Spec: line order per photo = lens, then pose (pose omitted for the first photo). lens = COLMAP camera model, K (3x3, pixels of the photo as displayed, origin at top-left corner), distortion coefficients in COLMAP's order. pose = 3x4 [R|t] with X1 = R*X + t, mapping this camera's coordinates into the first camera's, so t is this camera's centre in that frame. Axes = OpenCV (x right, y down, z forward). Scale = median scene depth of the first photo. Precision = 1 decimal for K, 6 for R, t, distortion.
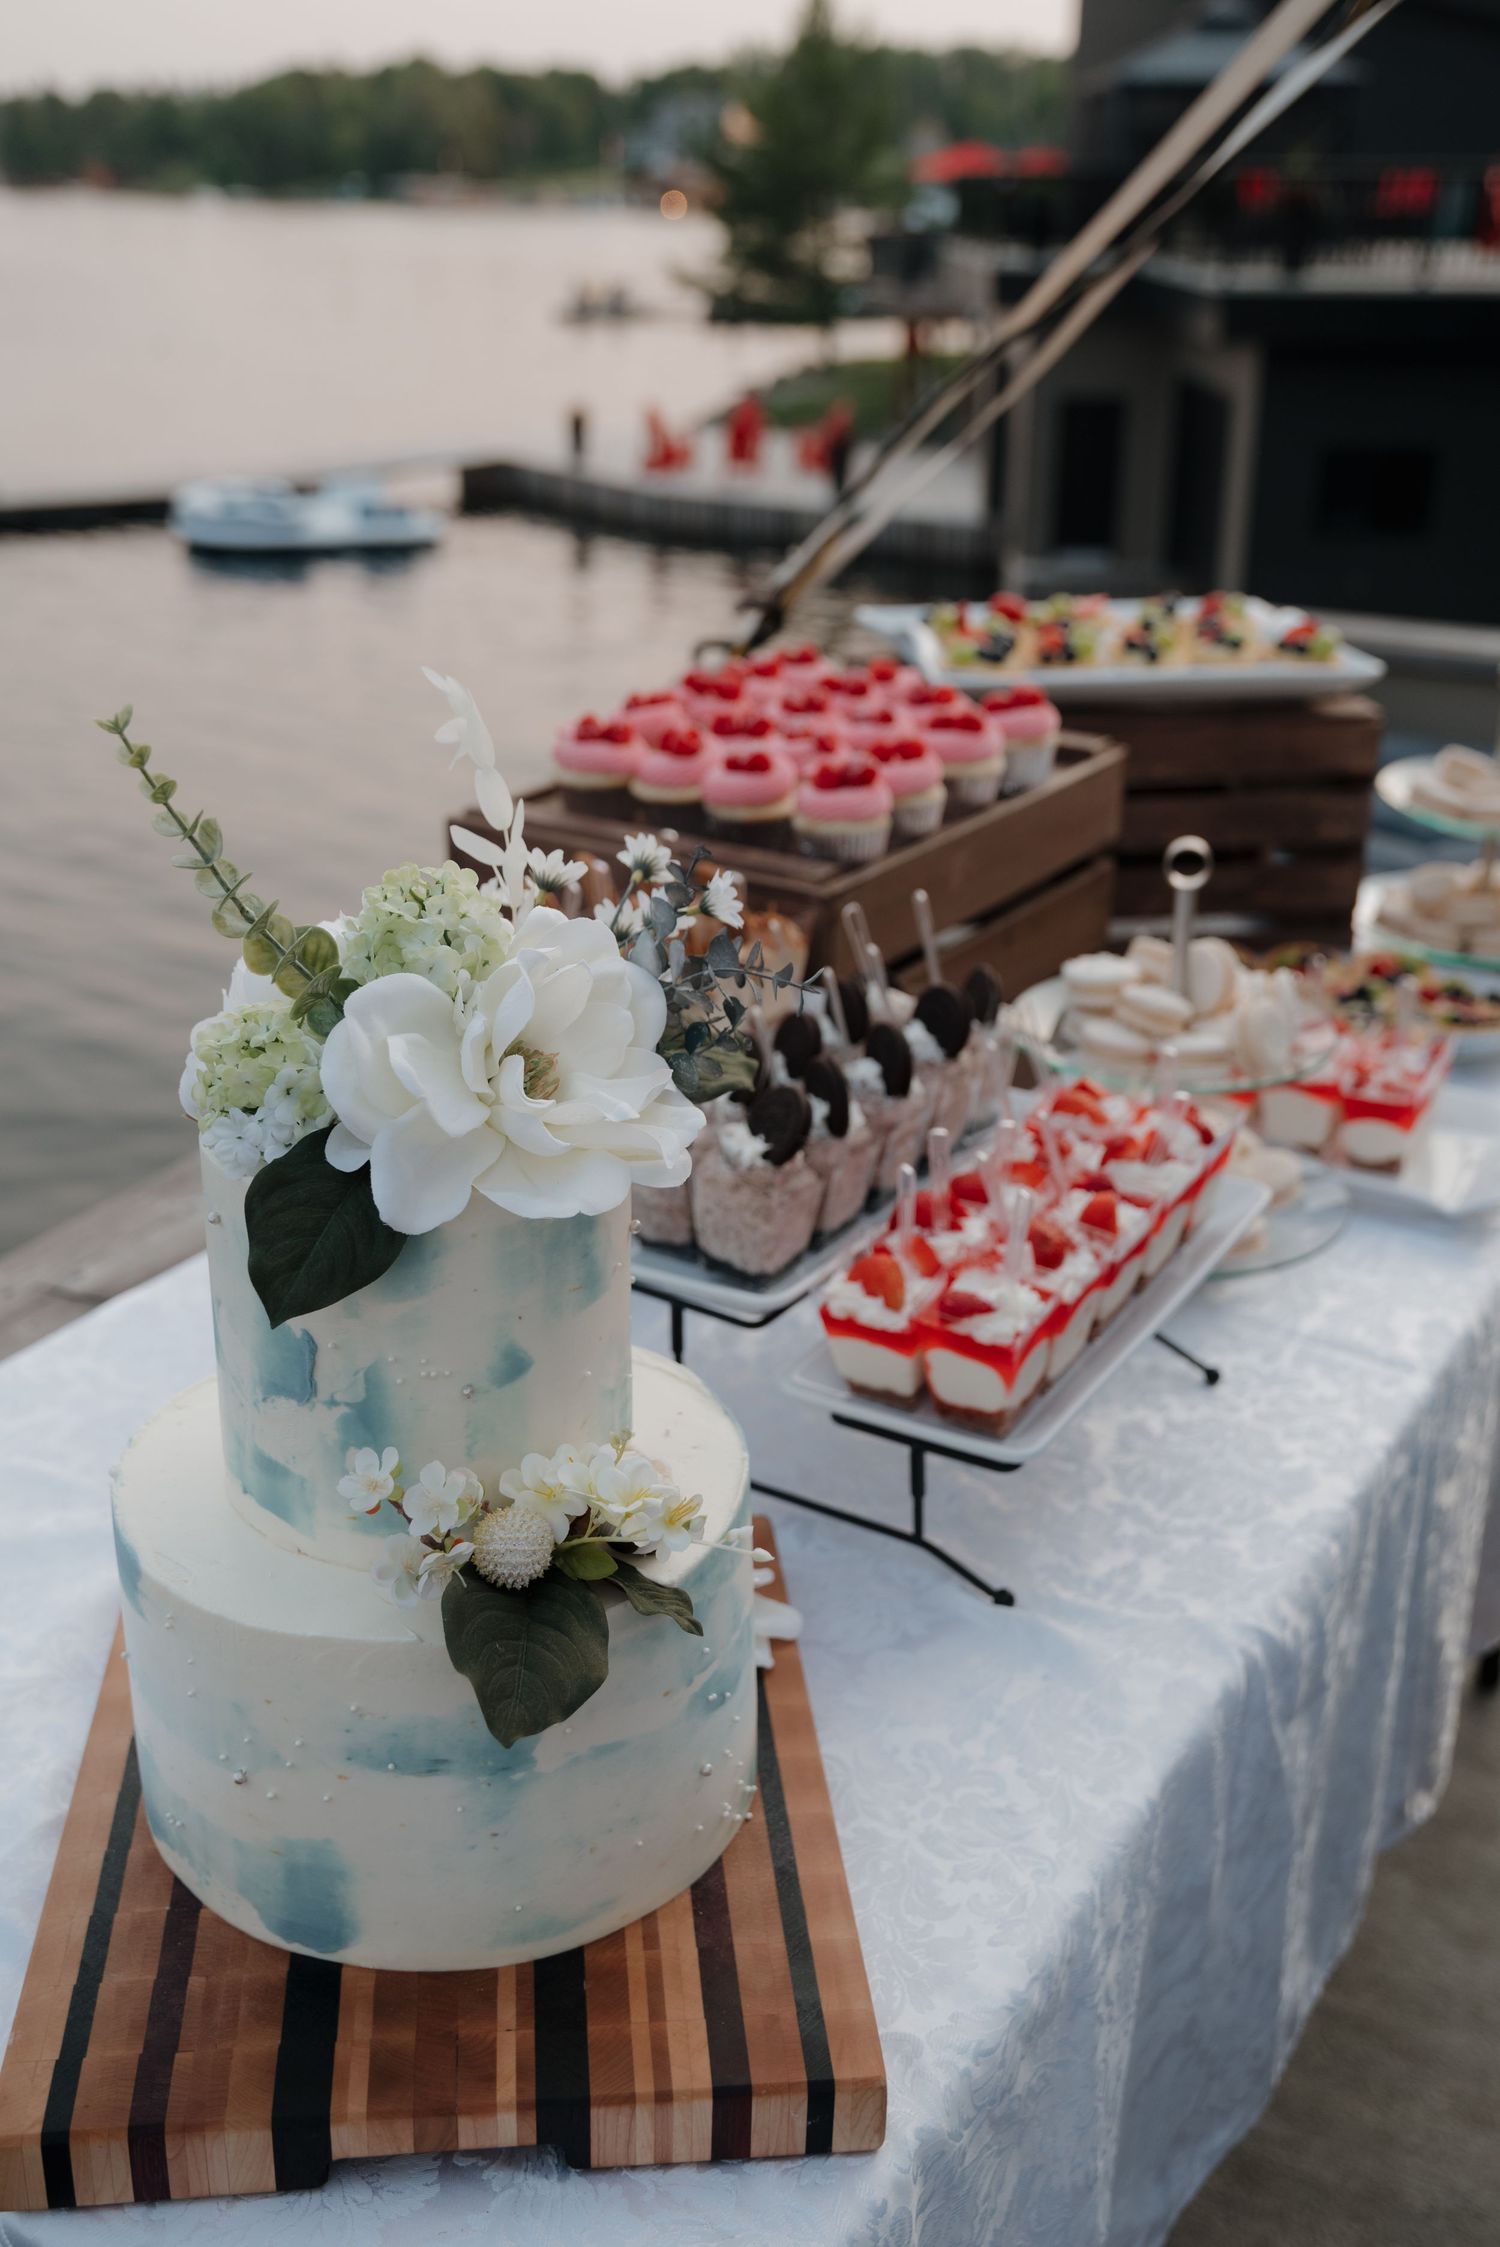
lens RADIAL K [[2362.9, 0, 750.0], [0, 2362.9, 1123.5], [0, 0, 1]] dist [-0.002684, 0.026783]
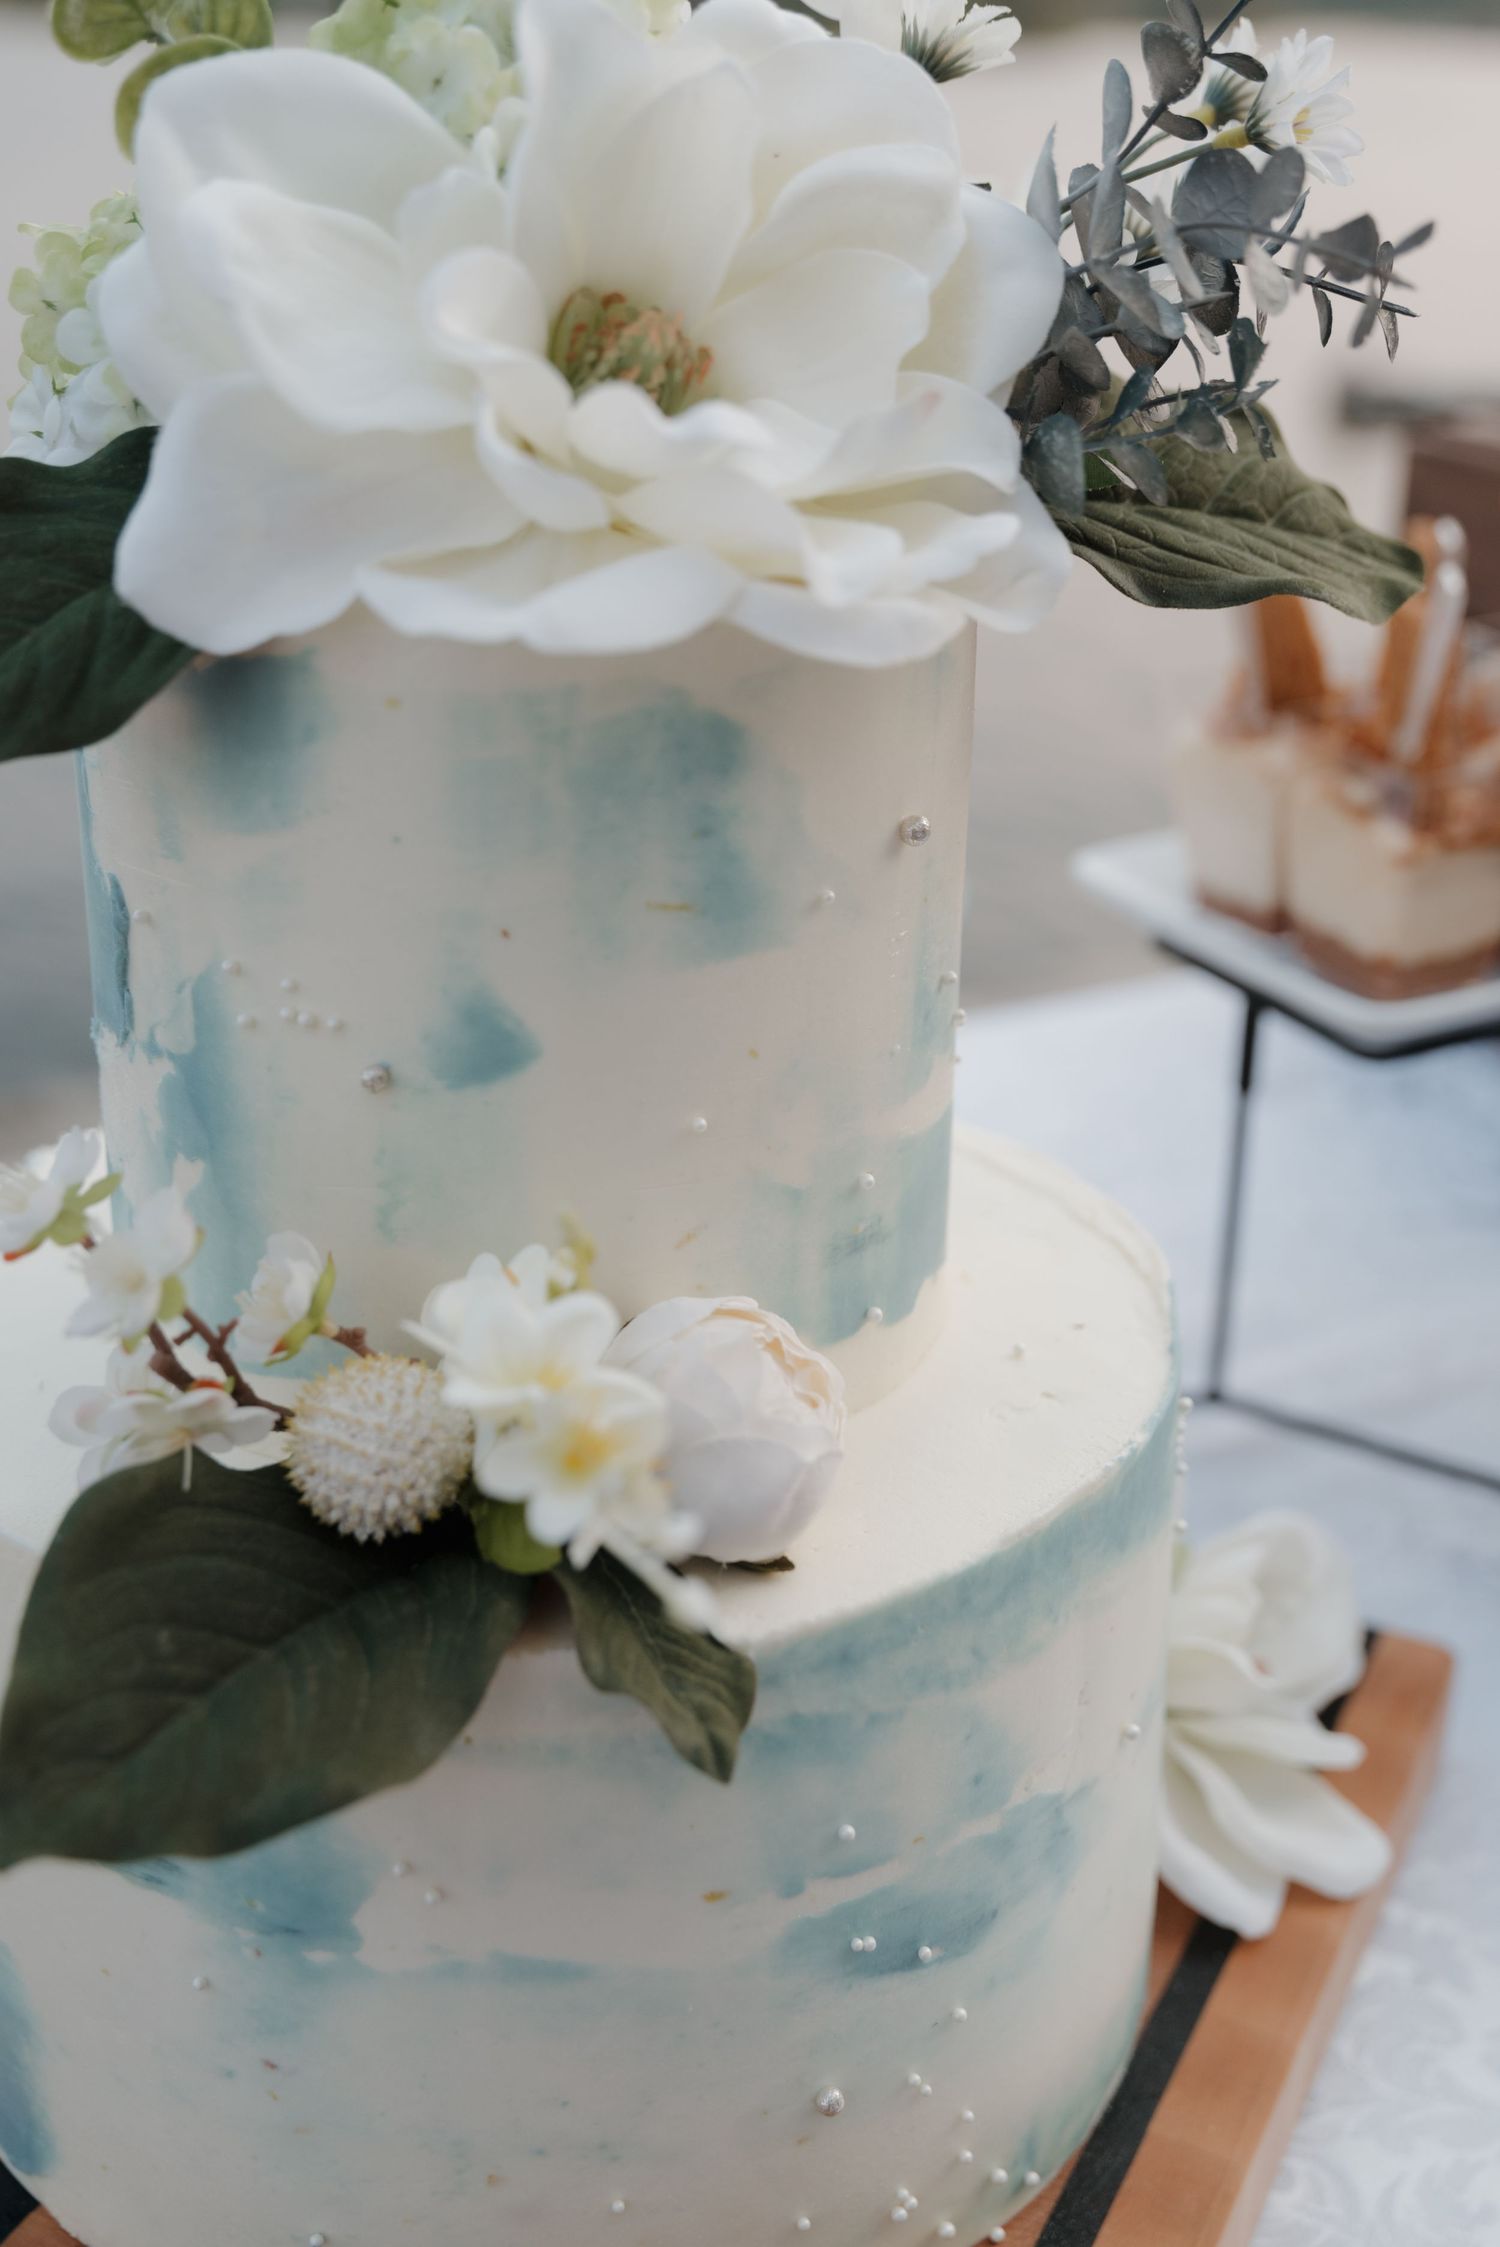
lens RADIAL K [[2682.0, 0, 750.0], [0, 2682.0, 1123.5], [0, 0, 1]] dist [-0.009471, 0.049652]
pose [[0.852575, 0.201857, -0.482048, 0.179253], [-0.203249, 0.977850, 0.049996, 0.080702], [0.481462, 0.055350, 0.874717, 0.583003]]
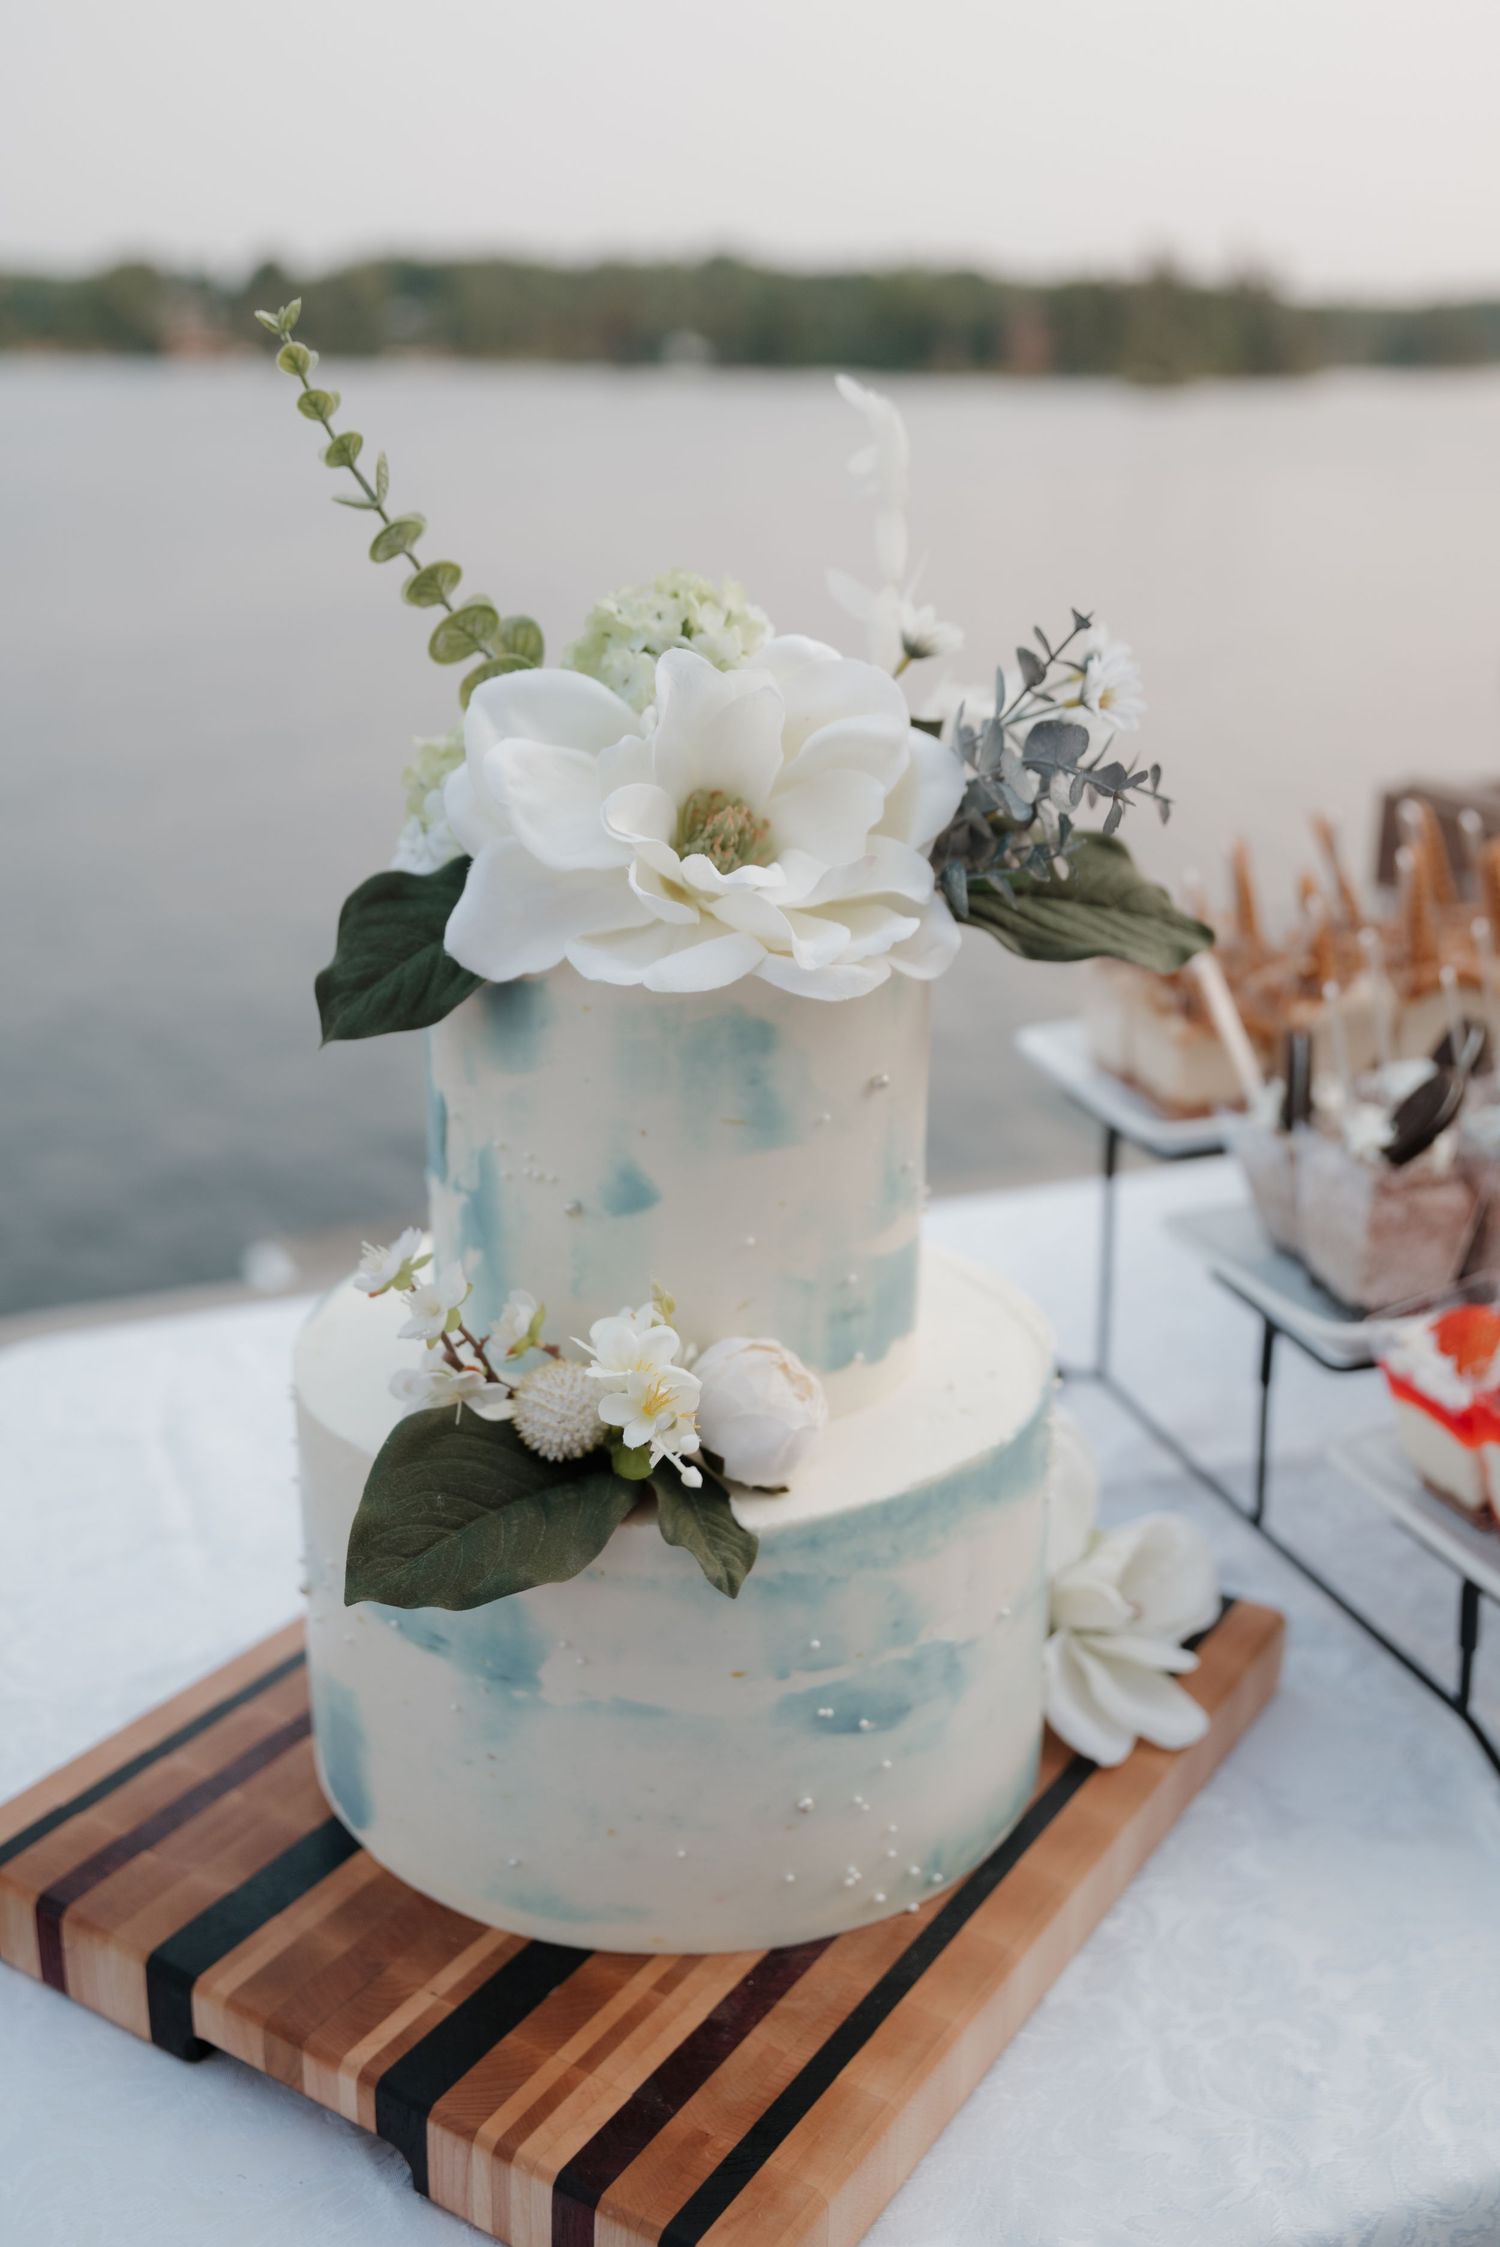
lens RADIAL K [[2259.0, 0, 750.0], [0, 2259.0, 1123.5], [0, 0, 1]] dist [-0.034888, 0.086459]
pose [[0.779903, 0.202476, -0.592246, 0.370441], [-0.238966, 0.970875, 0.017237, 0.056248], [0.578487, 0.128084, 0.805573, 0.400949]]
